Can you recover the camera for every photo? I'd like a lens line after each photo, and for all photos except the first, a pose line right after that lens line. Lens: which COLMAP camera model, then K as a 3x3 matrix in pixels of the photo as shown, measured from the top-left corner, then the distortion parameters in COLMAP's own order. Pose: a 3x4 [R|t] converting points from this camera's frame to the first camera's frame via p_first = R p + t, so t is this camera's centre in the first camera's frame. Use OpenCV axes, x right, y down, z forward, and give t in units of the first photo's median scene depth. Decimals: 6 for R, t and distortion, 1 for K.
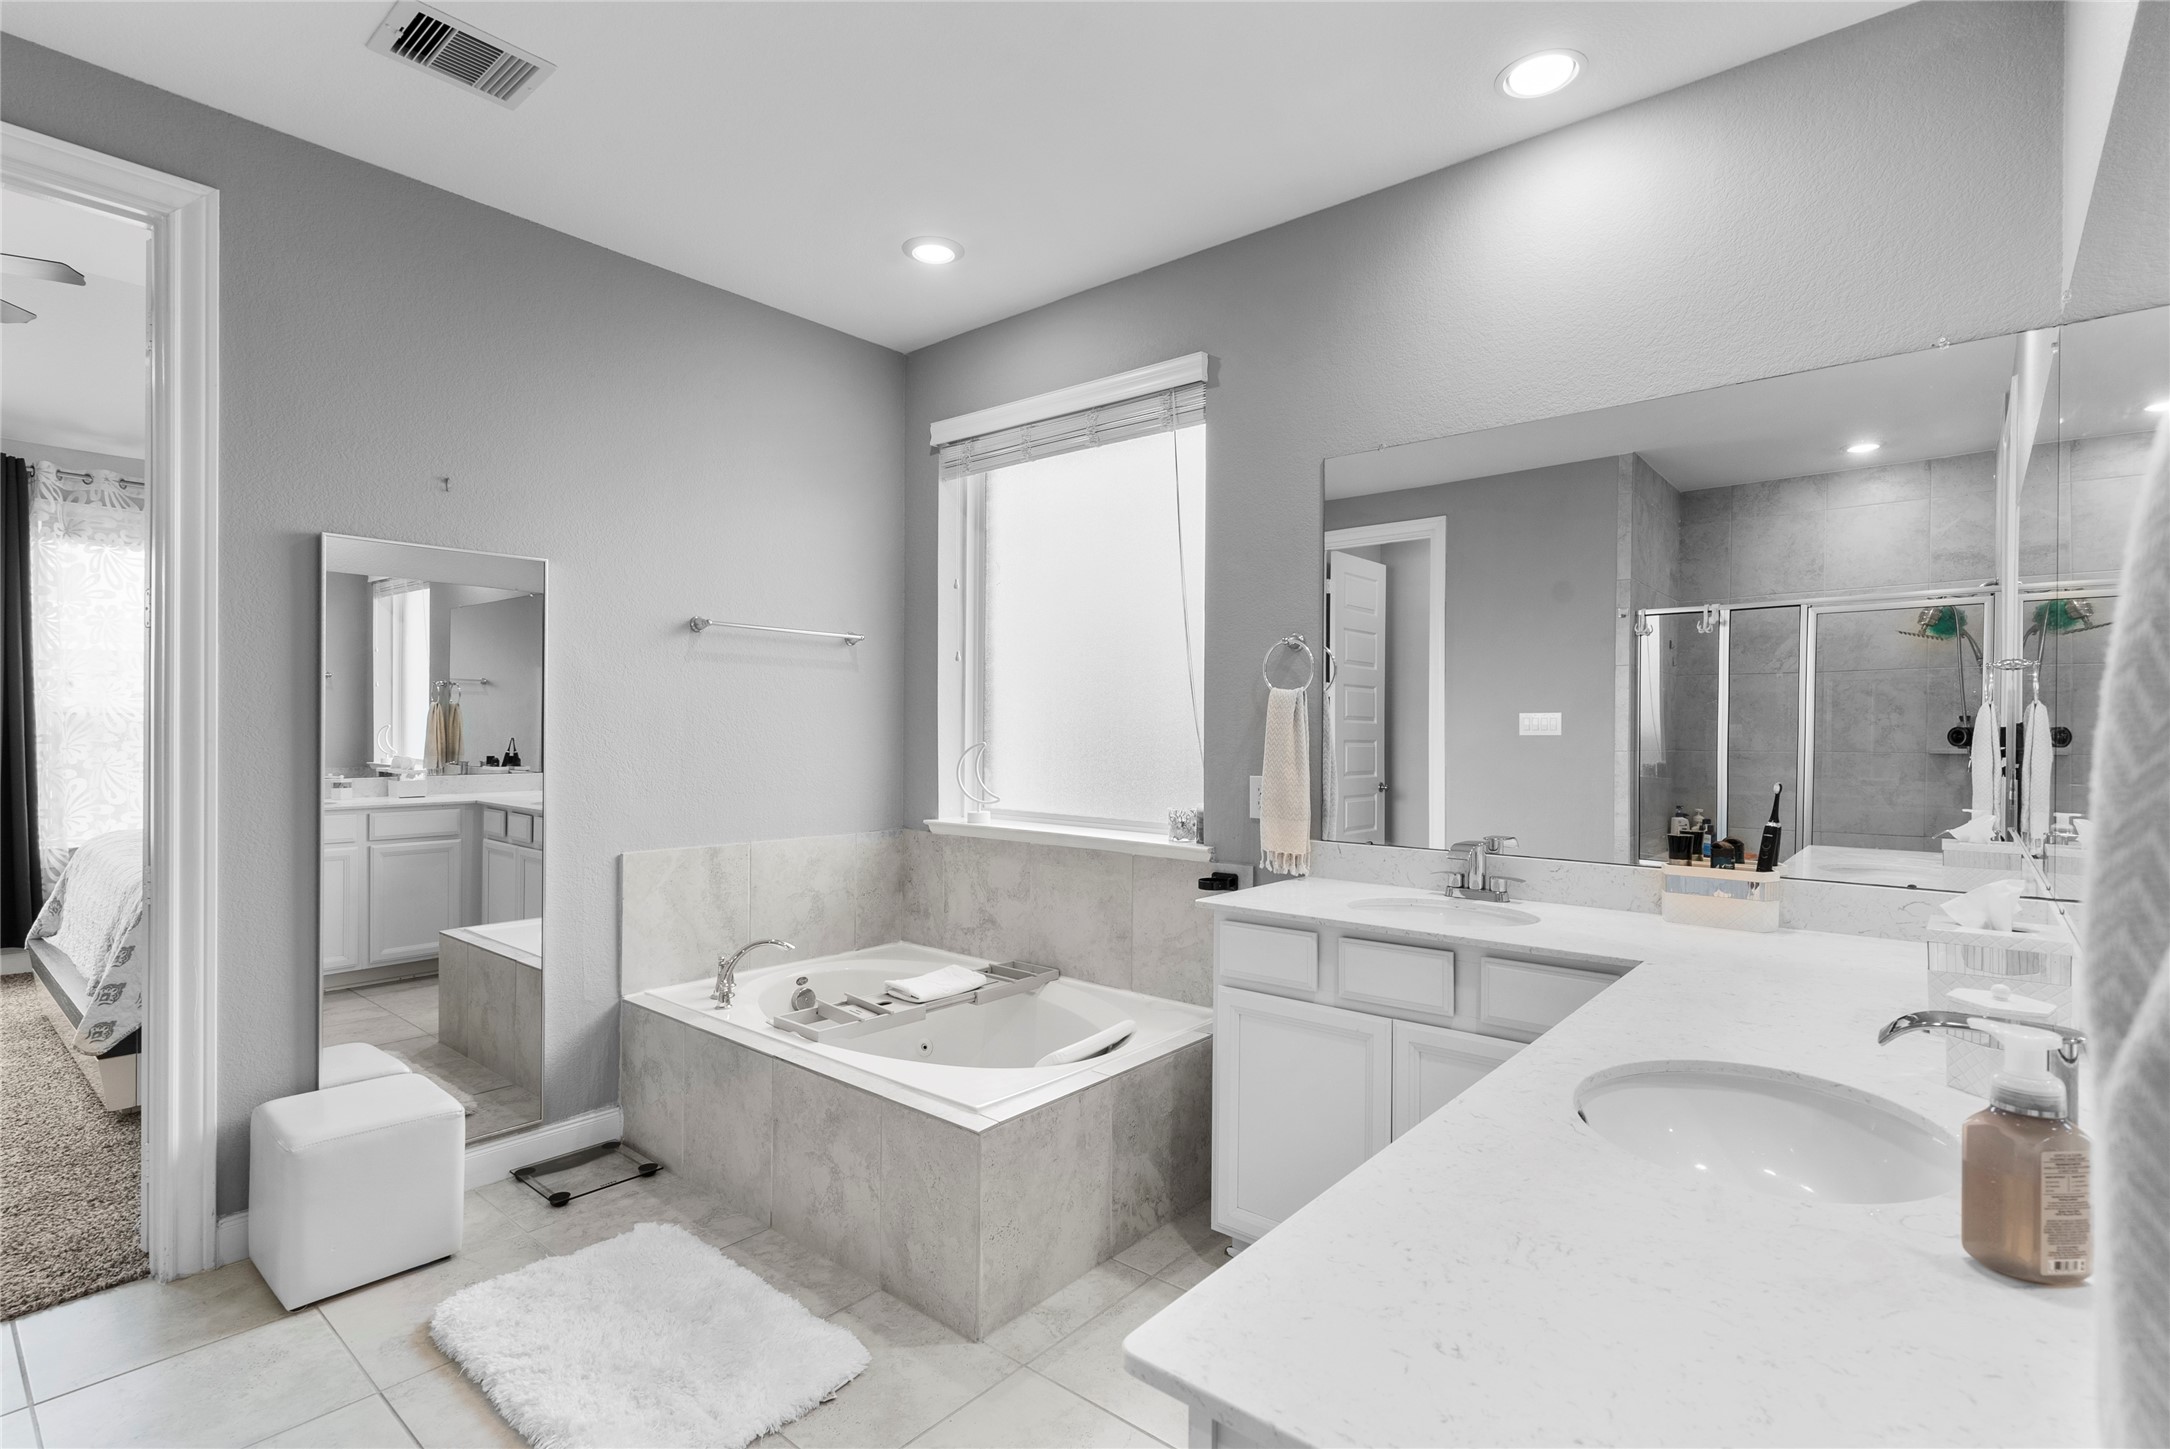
lens RADIAL K [[1039.2, 0, 1086.2], [0, 1039.2, 731.4], [0, 0, 1]] dist [-0.000337, 0.000046]
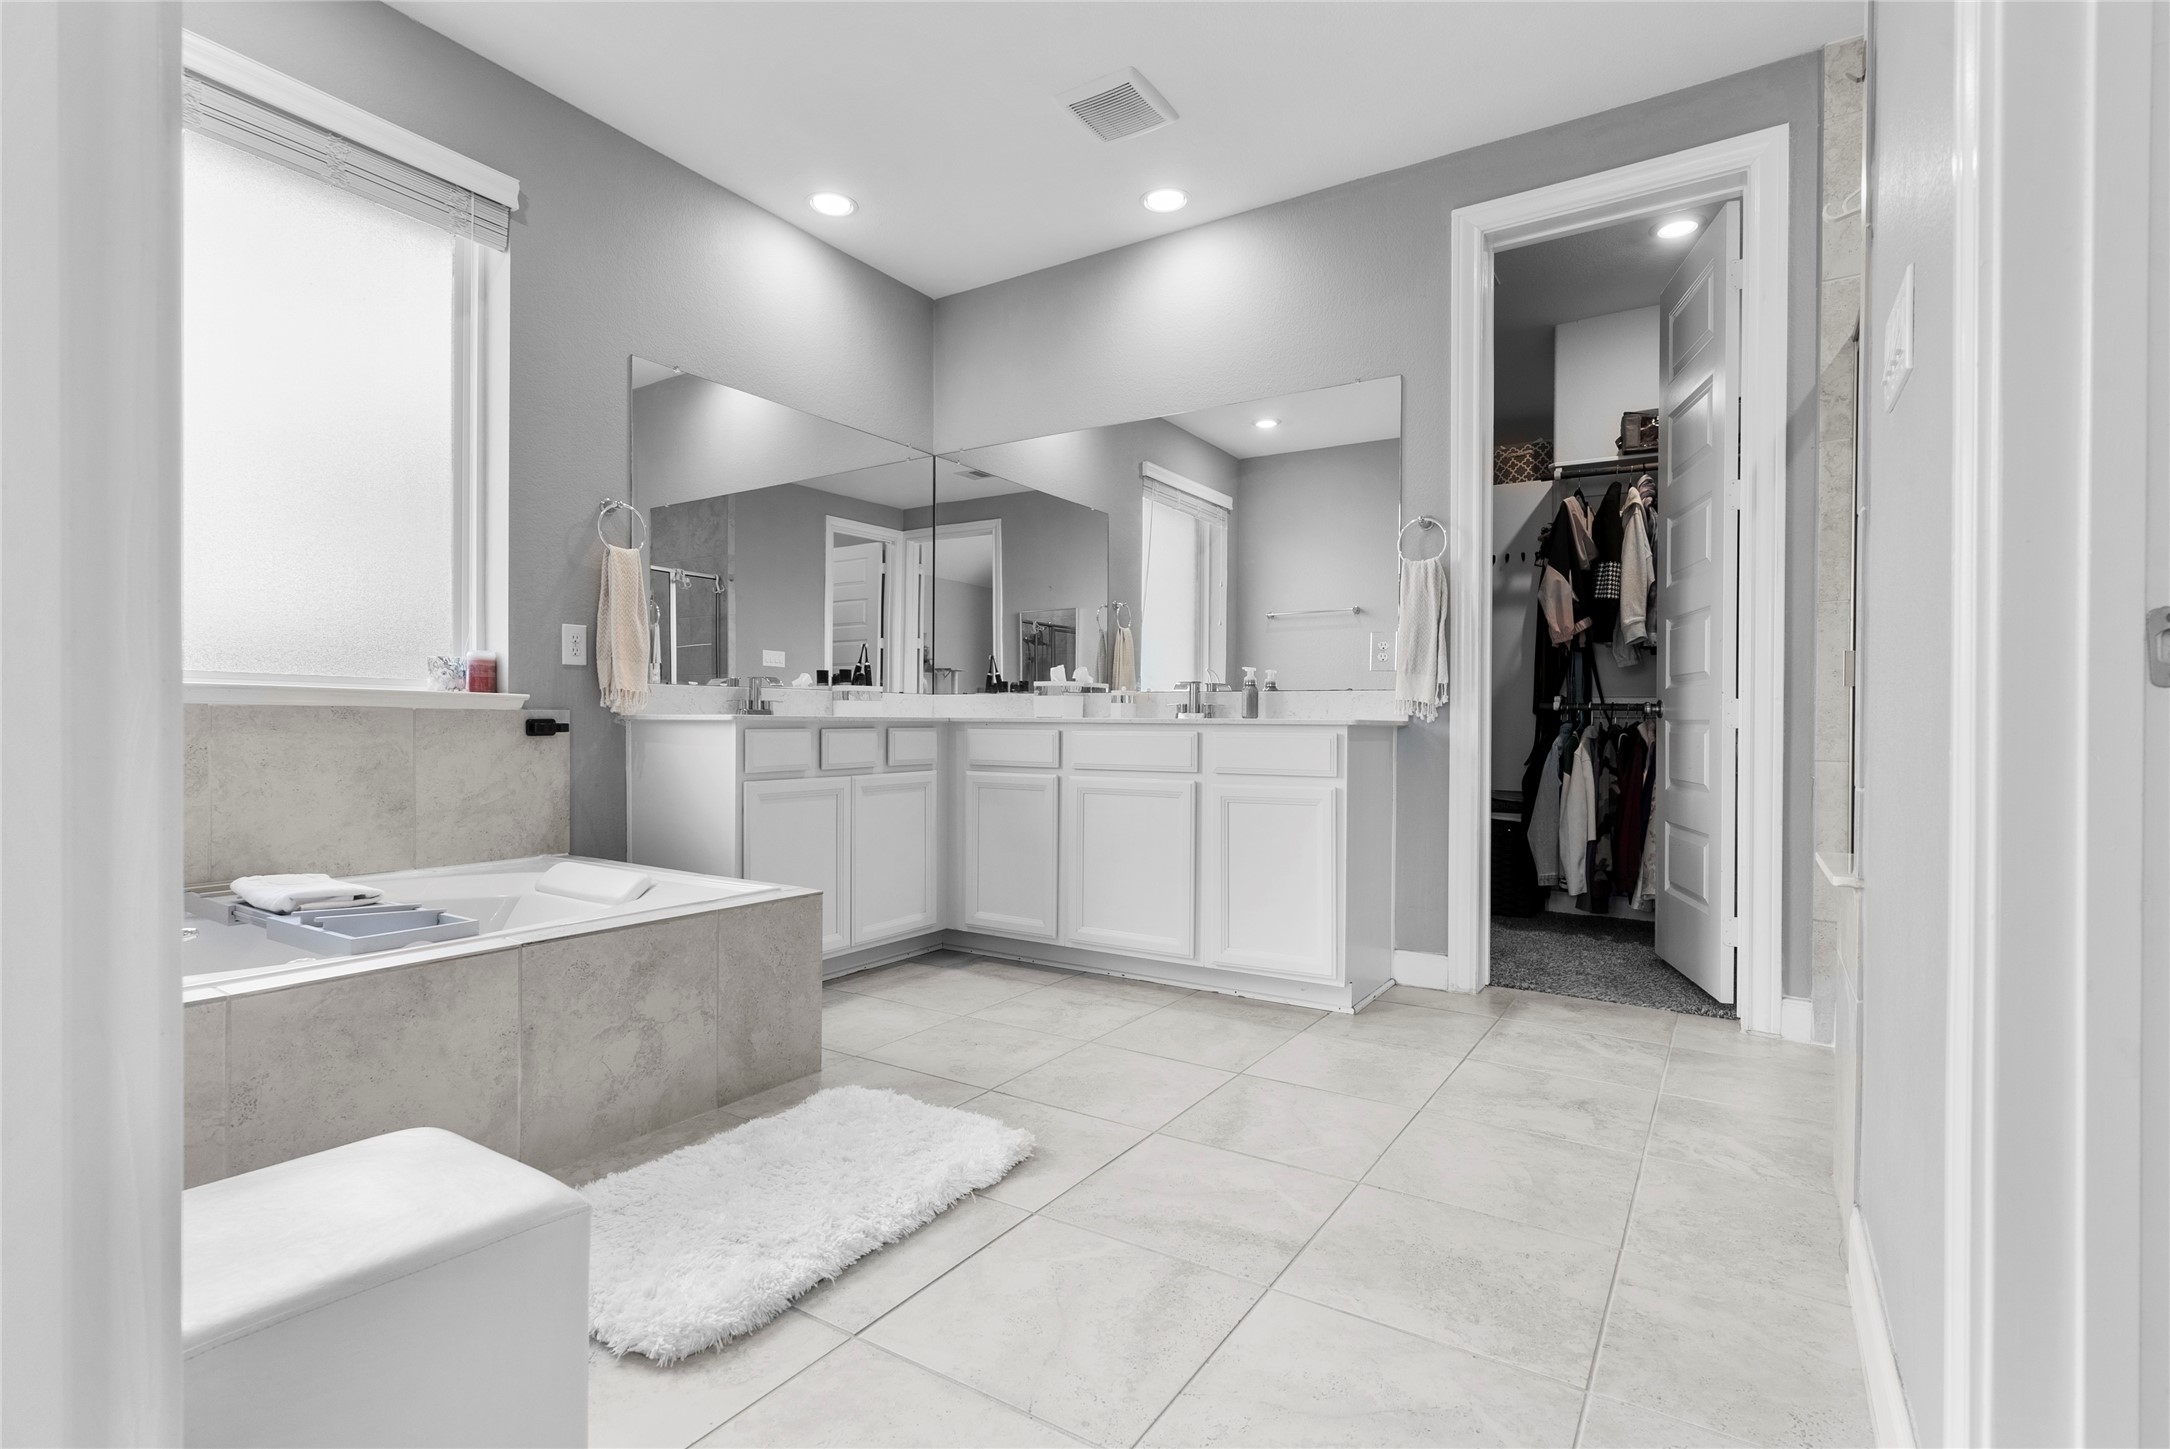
lens RADIAL K [[1039.2, 0, 1085.3], [0, 1039.2, 722.3], [0, 0, 1]] dist [-0.000337, 0.000046]
pose [[-0.138122, -0.009183, 0.990373, -1.133026], [-0.005703, 0.999948, 0.008476, 0.155569], [-0.990399, -0.004478, -0.138167, 0.747487]]
